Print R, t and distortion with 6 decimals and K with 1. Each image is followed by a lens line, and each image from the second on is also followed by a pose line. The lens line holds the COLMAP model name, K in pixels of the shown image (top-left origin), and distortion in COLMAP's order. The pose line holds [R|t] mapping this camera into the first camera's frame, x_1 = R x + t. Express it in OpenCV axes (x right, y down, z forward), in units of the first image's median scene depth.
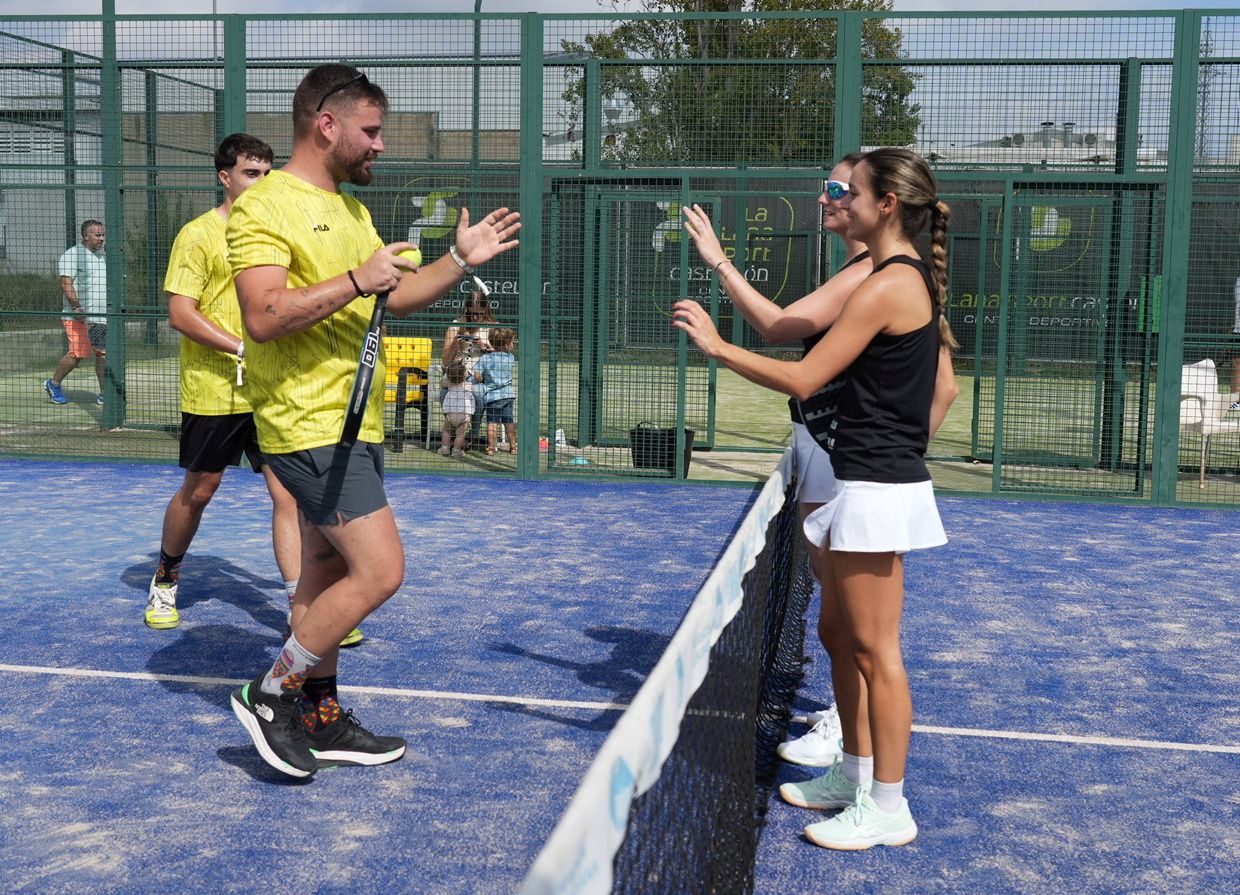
lens RADIAL K [[1113.8, 0, 622.6], [0, 1113.8, 424.9], [0, 0, 1]] dist [-0.003928, 0.004829]
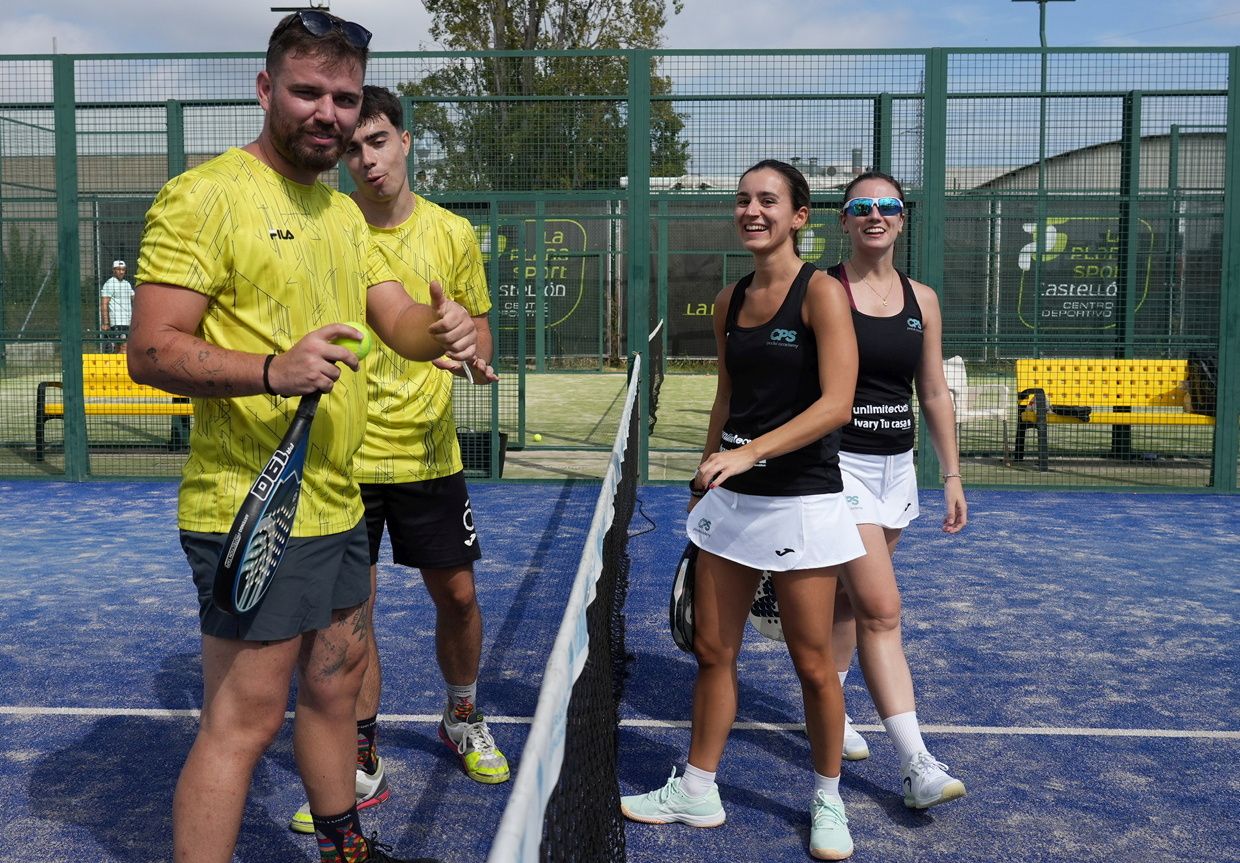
lens RADIAL K [[1587.7, 0, 621.2], [0, 1587.7, 427.4], [0, 0, 1]] dist [-0.022117, 0.037498]
pose [[0.994769, -0.027944, 0.098256, 0.021798], [0.031447, 0.998917, -0.034285, 0.053669], [-0.097192, 0.037195, 0.994570, -0.528953]]
